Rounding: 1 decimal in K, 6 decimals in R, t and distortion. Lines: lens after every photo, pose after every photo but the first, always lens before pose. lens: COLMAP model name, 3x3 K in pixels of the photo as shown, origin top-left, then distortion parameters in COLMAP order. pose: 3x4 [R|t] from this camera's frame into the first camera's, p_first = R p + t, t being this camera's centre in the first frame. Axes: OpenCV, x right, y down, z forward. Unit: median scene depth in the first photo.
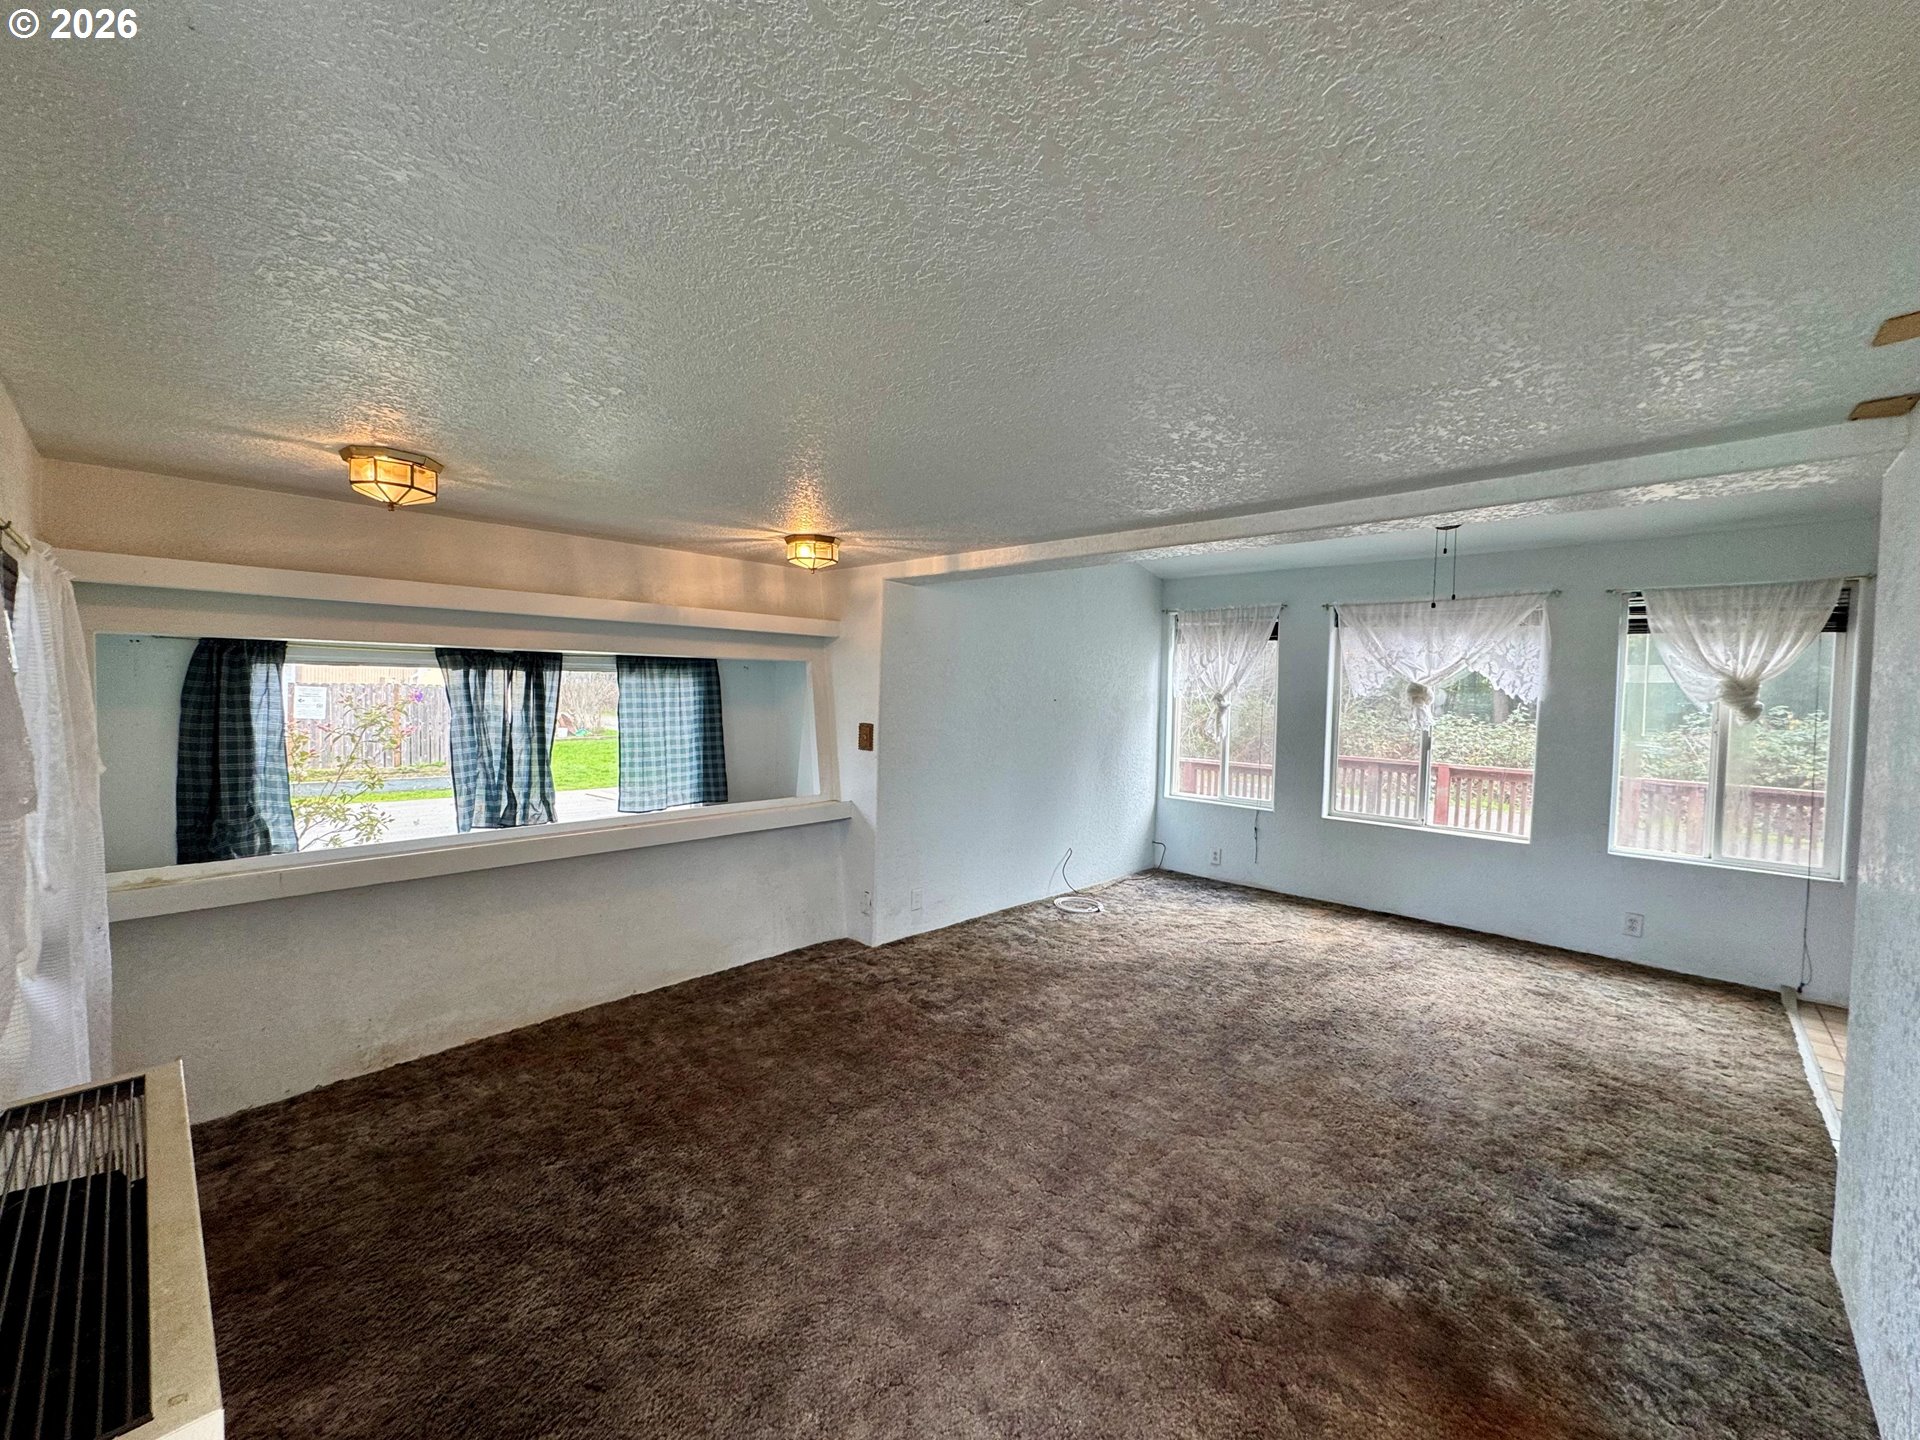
lens RADIAL K [[761.5, 0, 962.5], [0, 761.5, 721.9], [0, 0, 1]] dist [-0.002965, -0.000067]
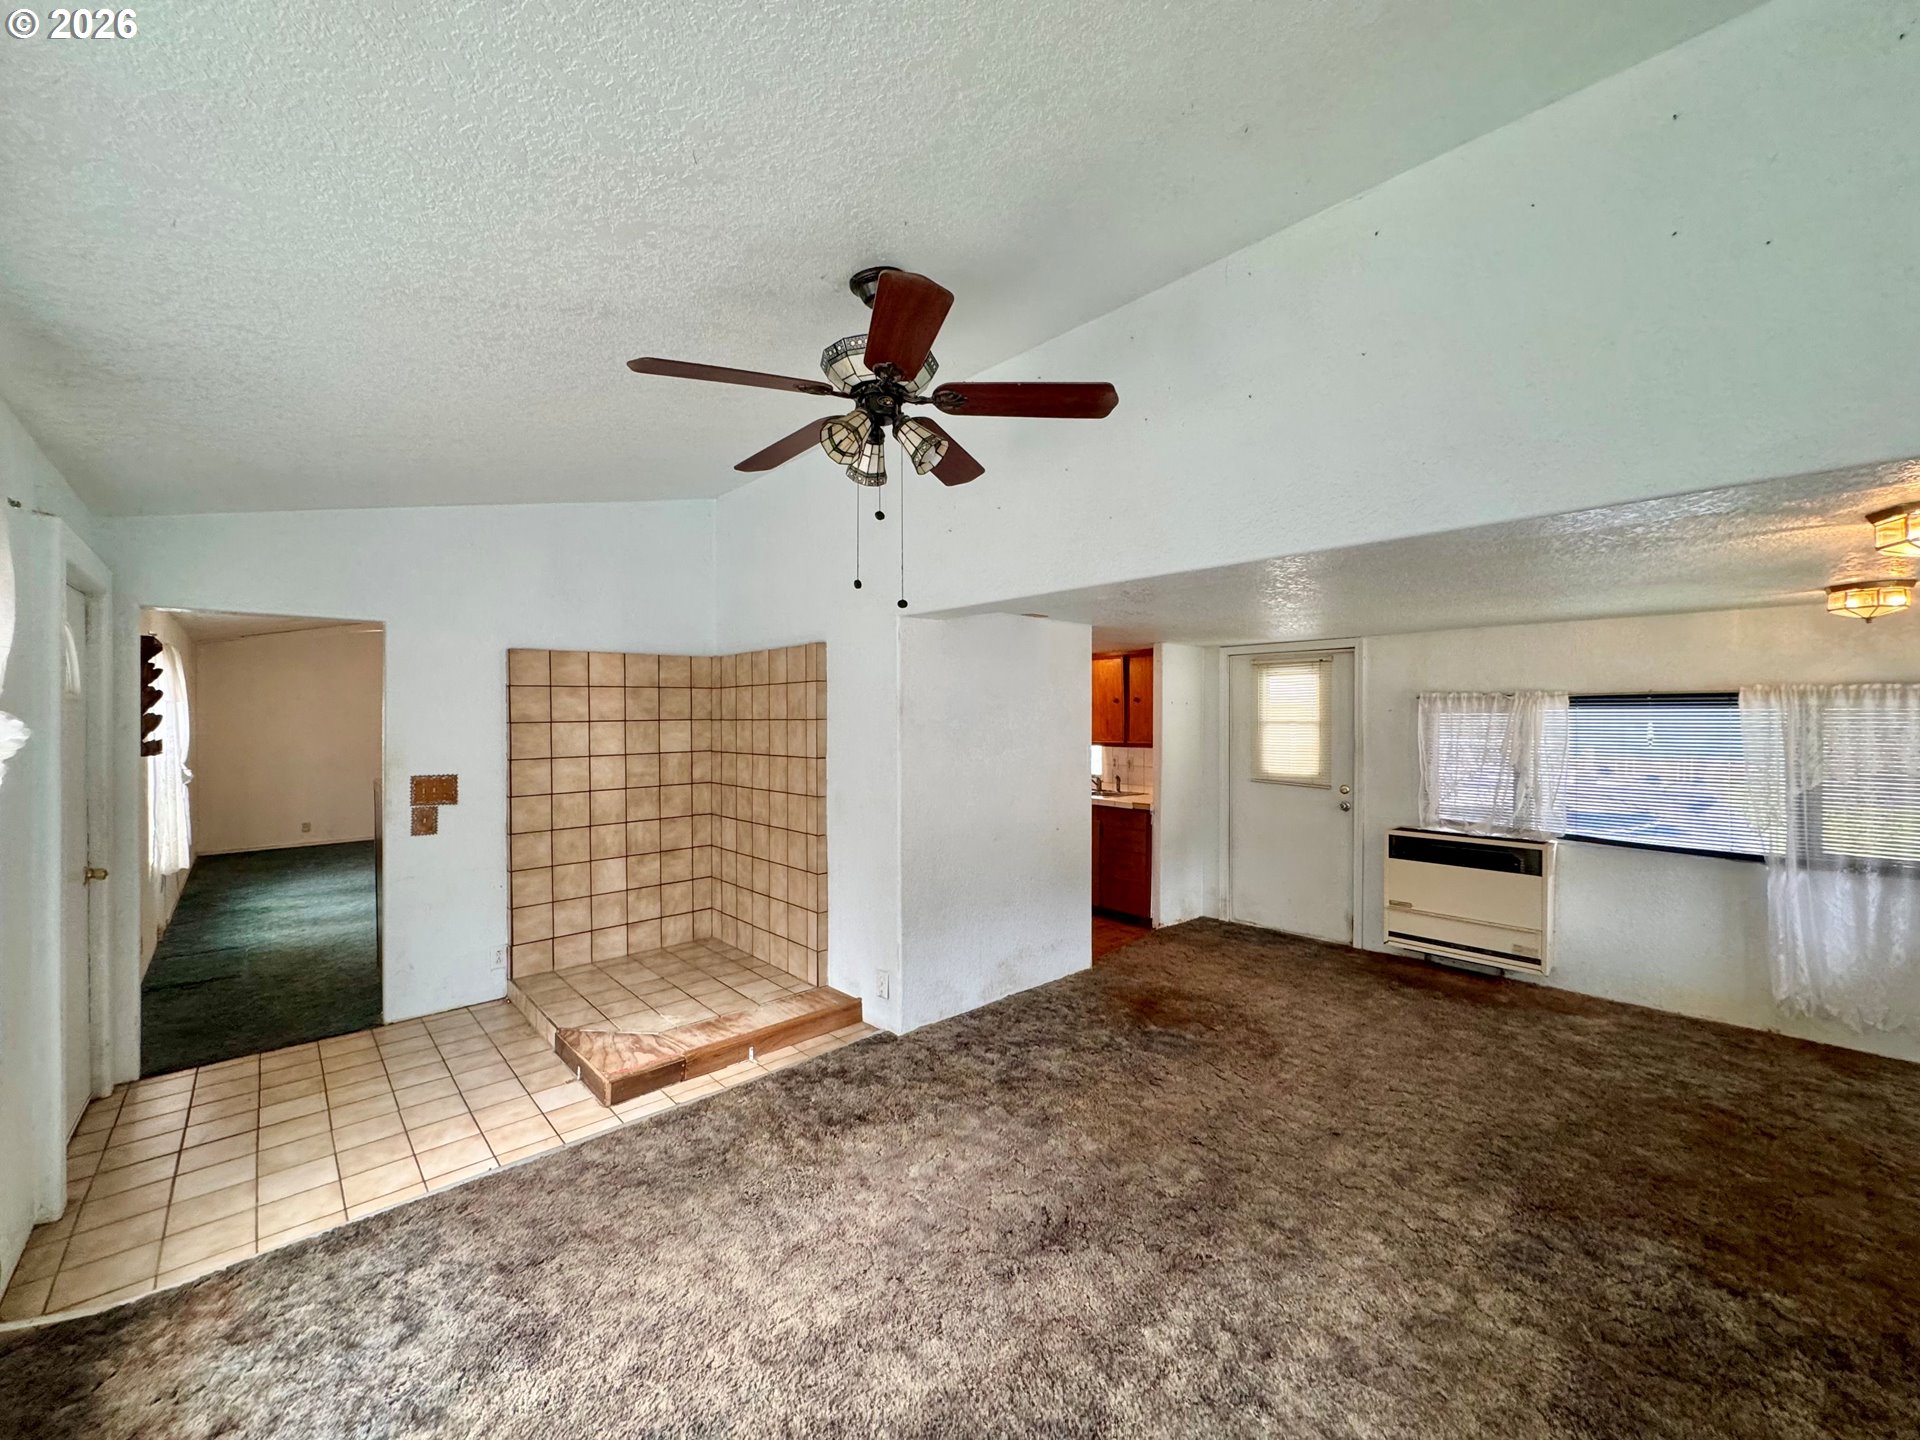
lens RADIAL K [[761.5, 0, 969.0], [0, 761.5, 720.3], [0, 0, 1]] dist [-0.002965, -0.000067]
pose [[-0.997946, -0.025218, 0.058884, 0.453392], [-0.022718, 0.998828, 0.042748, -0.070364], [-0.059893, 0.041322, -0.997349, 1.430268]]
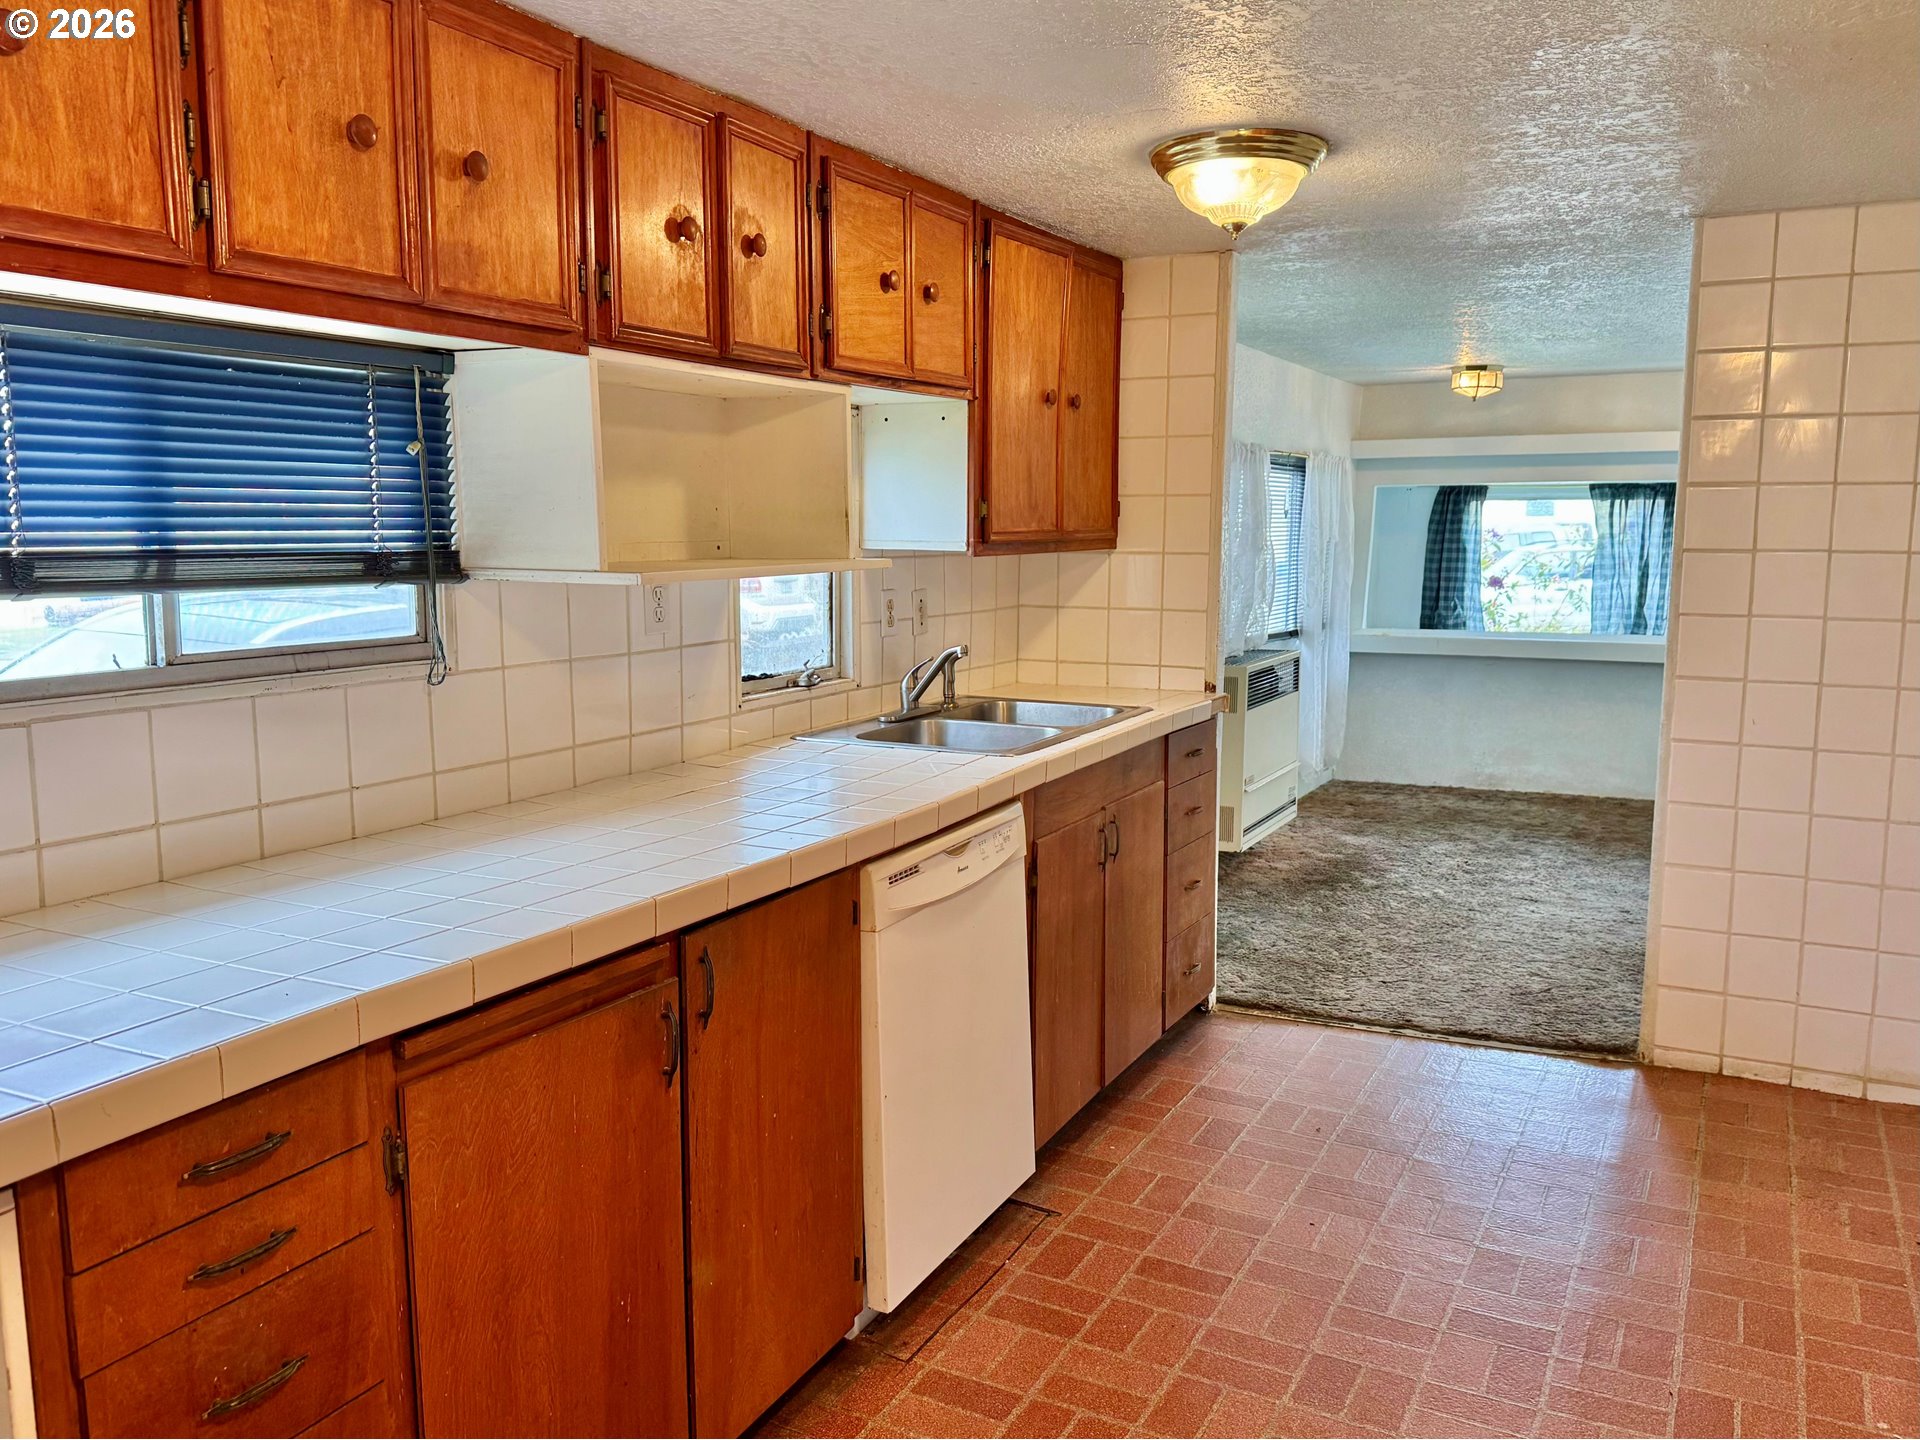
lens RADIAL K [[1489.6, 0, 944.6], [0, 1489.6, 735.1], [0, 0, 1]] dist [0.010742, -0.011377]
pose [[0.267409, 0.116245, -0.956546, 1.188350], [-0.030985, 0.993221, 0.112040, 0.057385], [0.963085, -0.000321, 0.269198, -0.531843]]
